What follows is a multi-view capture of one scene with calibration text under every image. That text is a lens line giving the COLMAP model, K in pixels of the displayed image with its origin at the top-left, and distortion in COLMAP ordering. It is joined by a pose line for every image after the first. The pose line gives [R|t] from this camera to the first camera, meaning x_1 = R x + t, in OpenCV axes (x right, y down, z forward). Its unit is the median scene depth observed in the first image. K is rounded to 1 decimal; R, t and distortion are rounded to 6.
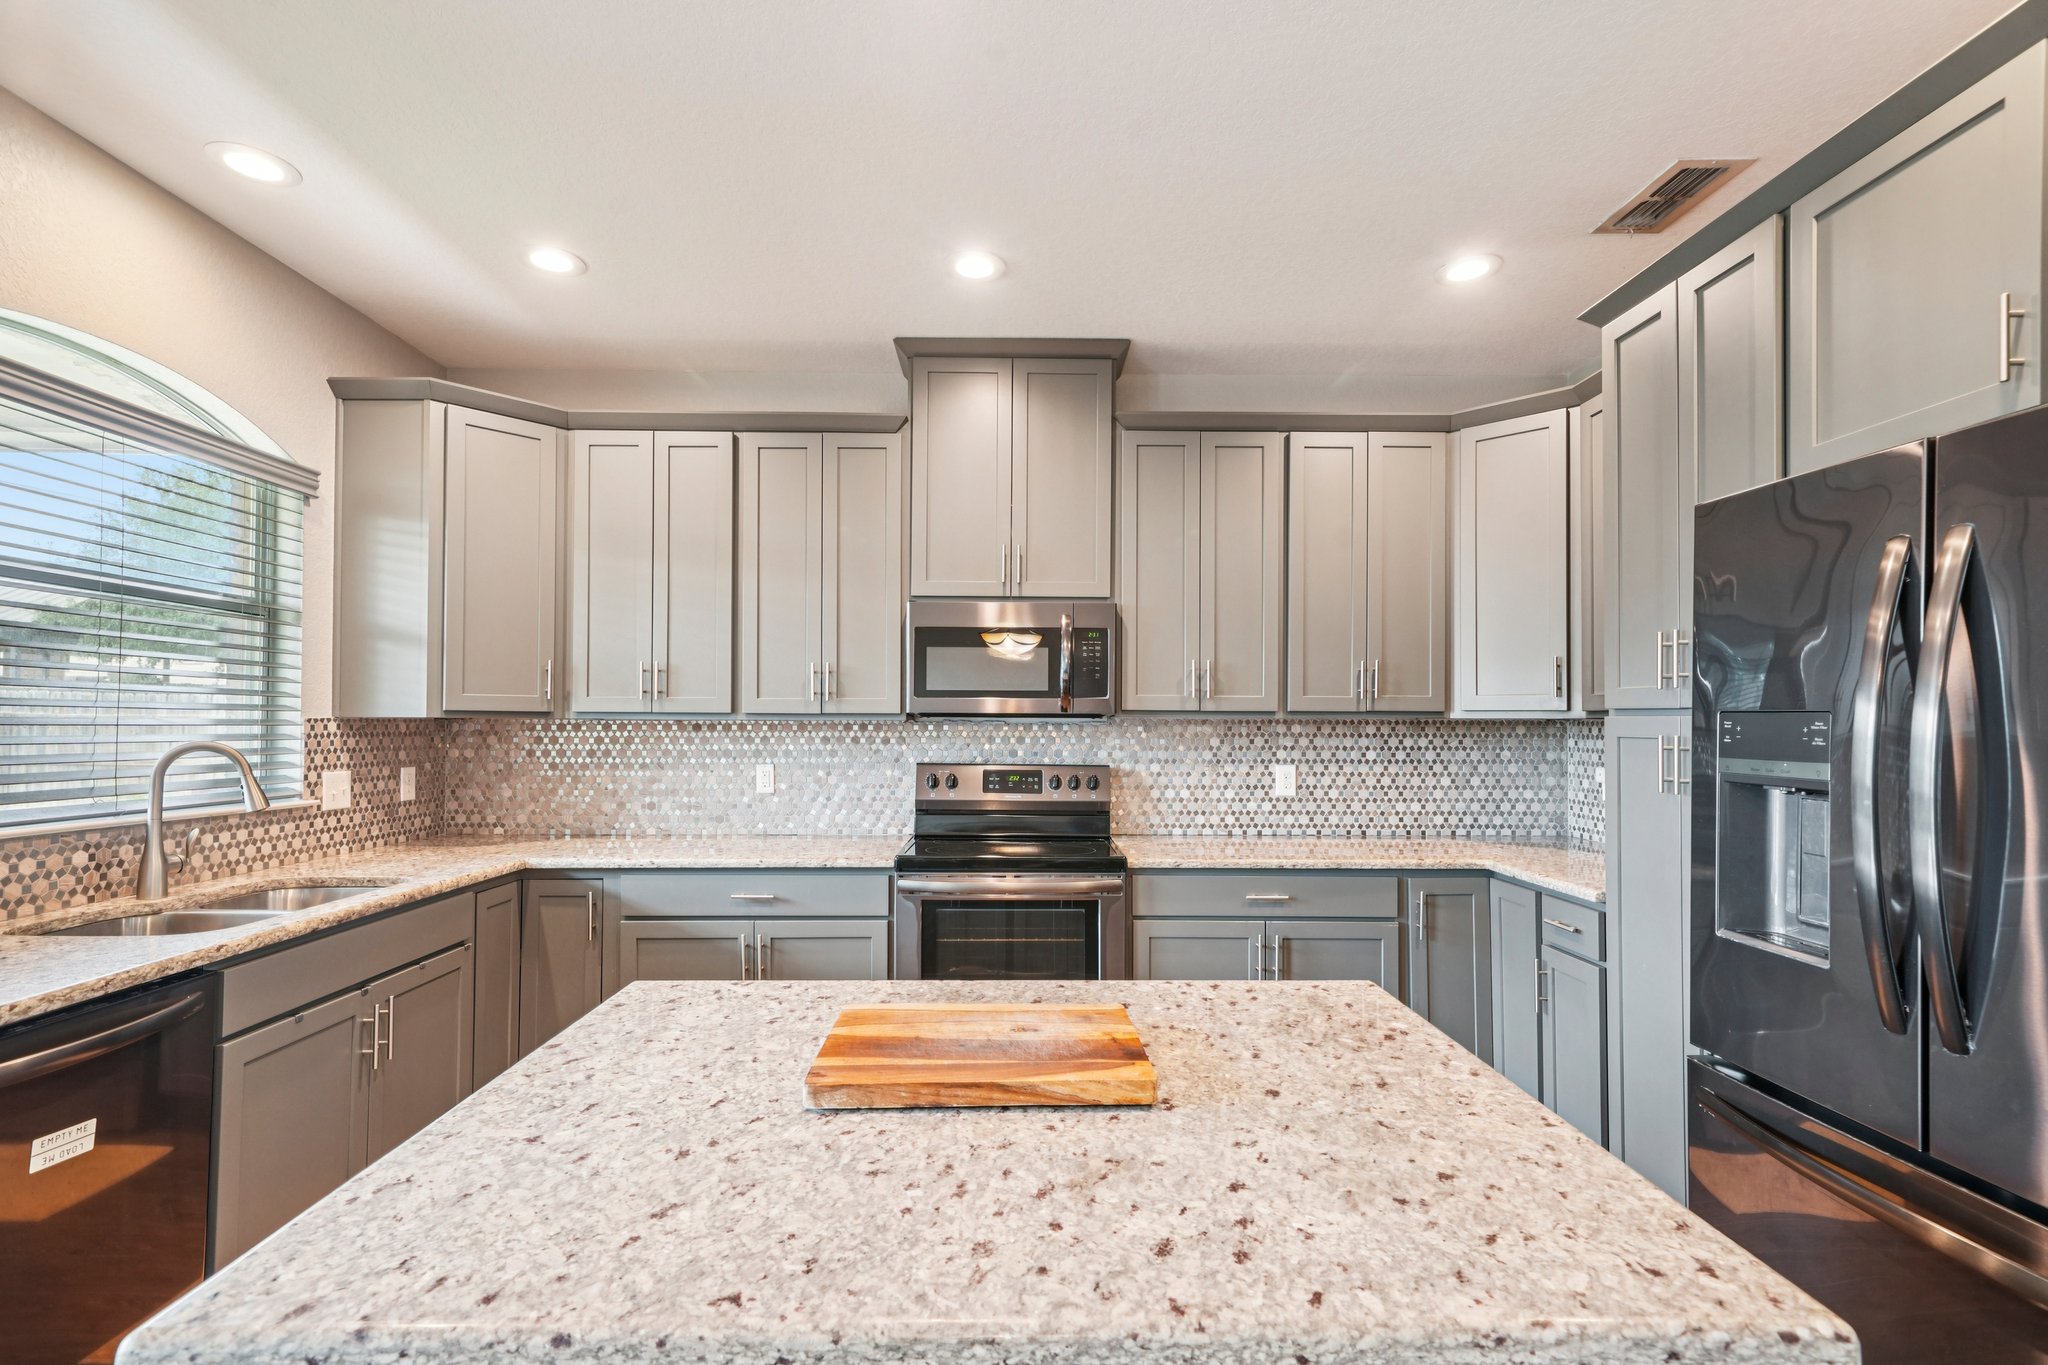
lens RADIAL K [[950.9, 0, 1022.8], [0, 950.9, 707.7], [0, 0, 1]] dist [0.009840, 0.000349]
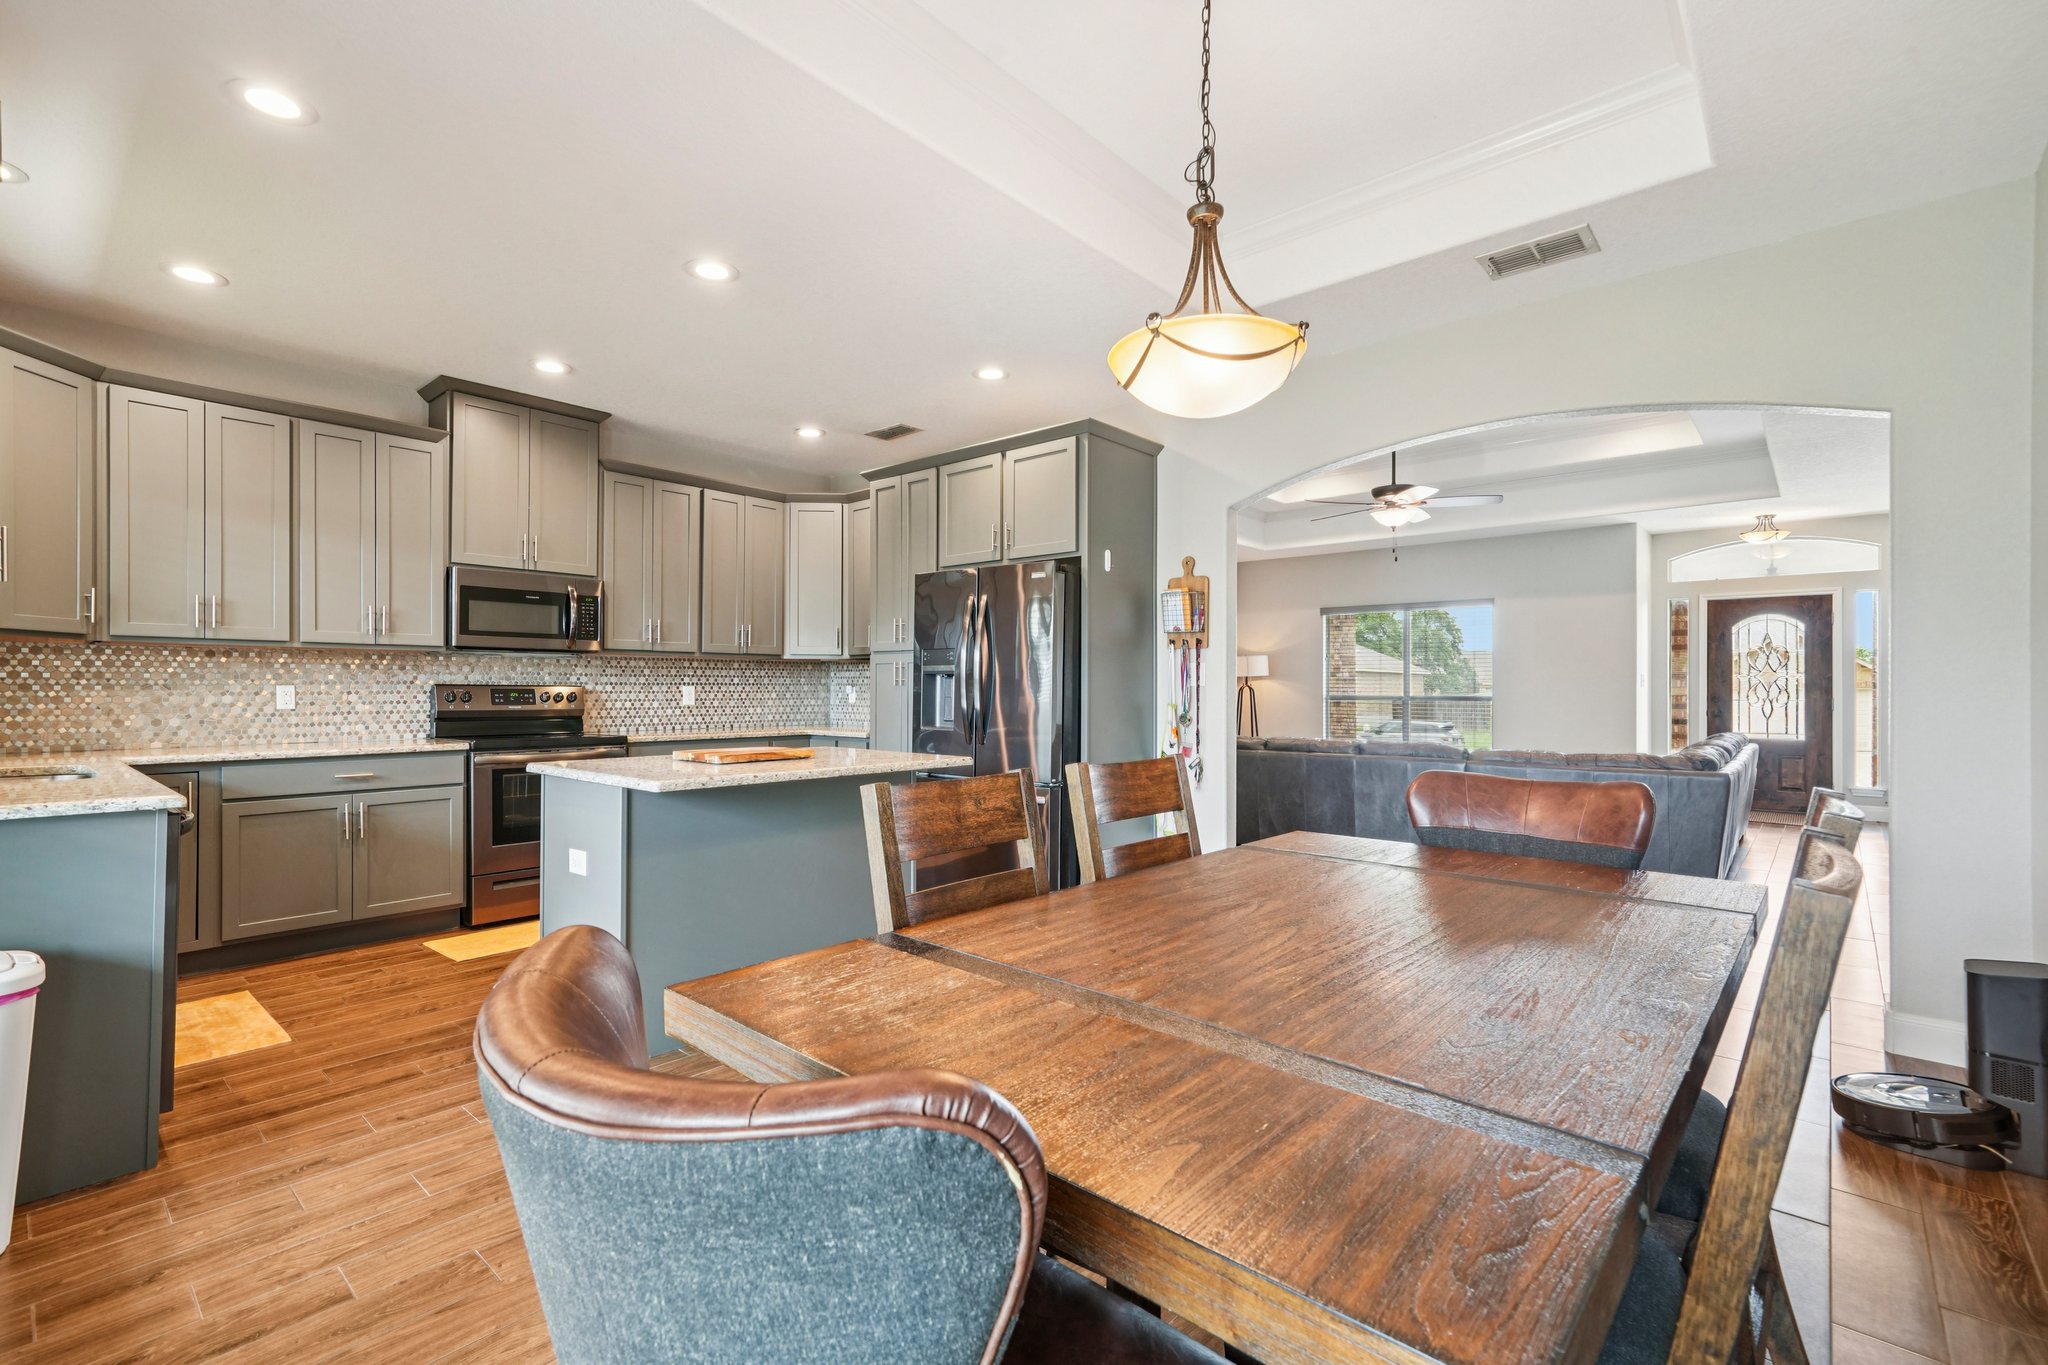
lens RADIAL K [[894.0, 0, 1022.8], [0, 894.0, 687.2], [0, 0, 1]] dist [0.003273, 0.000684]
pose [[0.671990, -0.002124, 0.740558, -0.525063], [-0.008495, 0.999908, 0.010576, 0.044715], [-0.740512, -0.013399, 0.671910, -0.506373]]
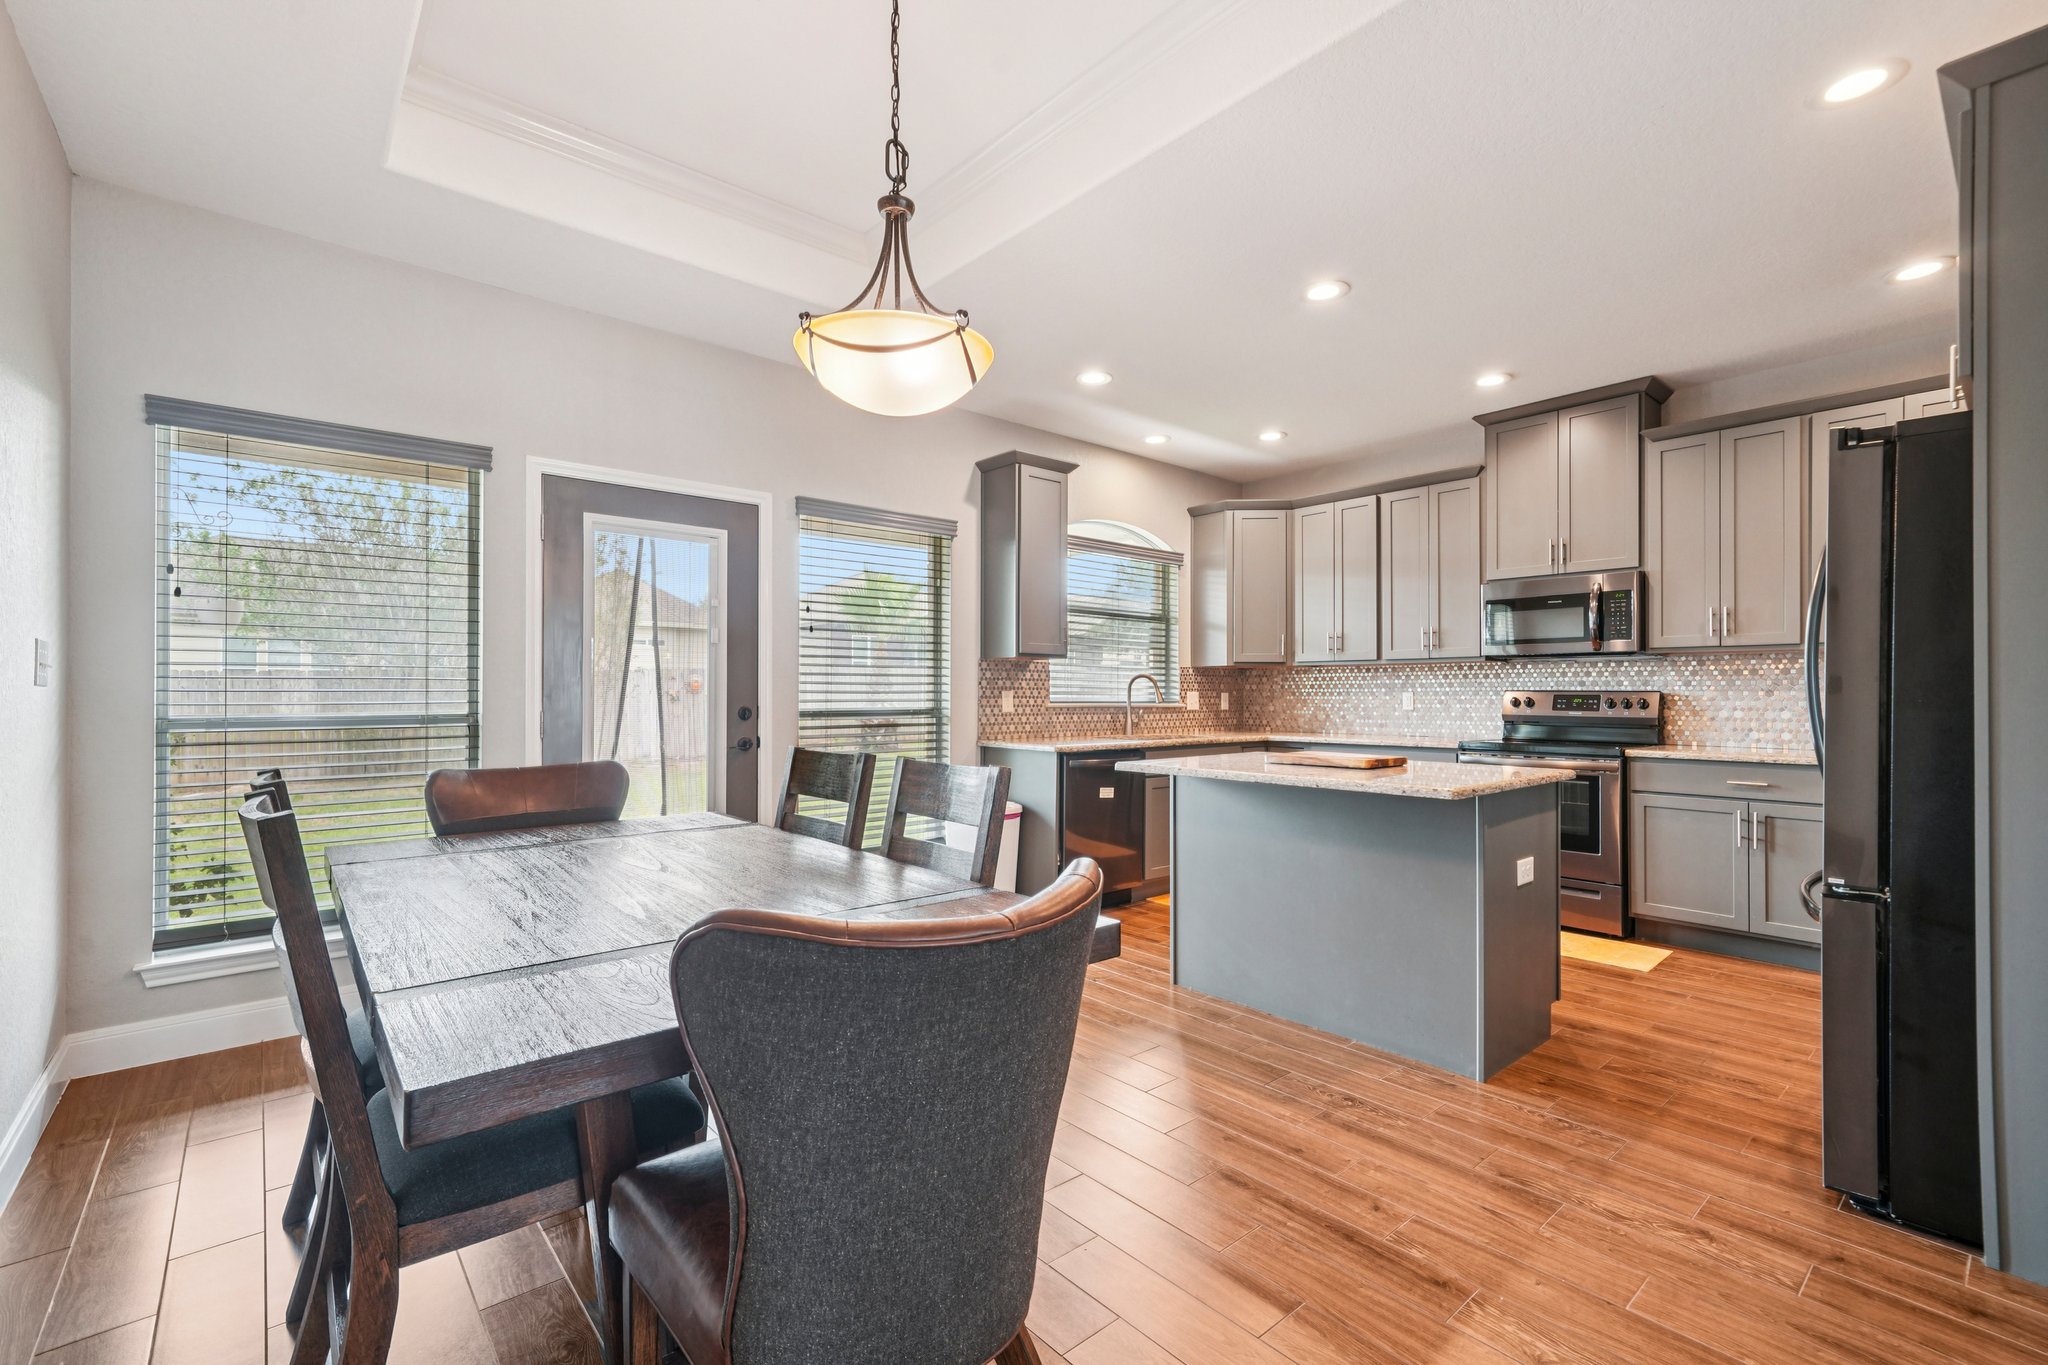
lens RADIAL K [[894.0, 0, 1032.1], [0, 894.0, 690.7], [0, 0, 1]] dist [0.003273, 0.000684]
pose [[0.651245, -0.007608, -0.758830, 0.501827], [0.013124, 0.999913, 0.001238, 0.050504], [0.758754, -0.010765, 0.651288, -0.509744]]
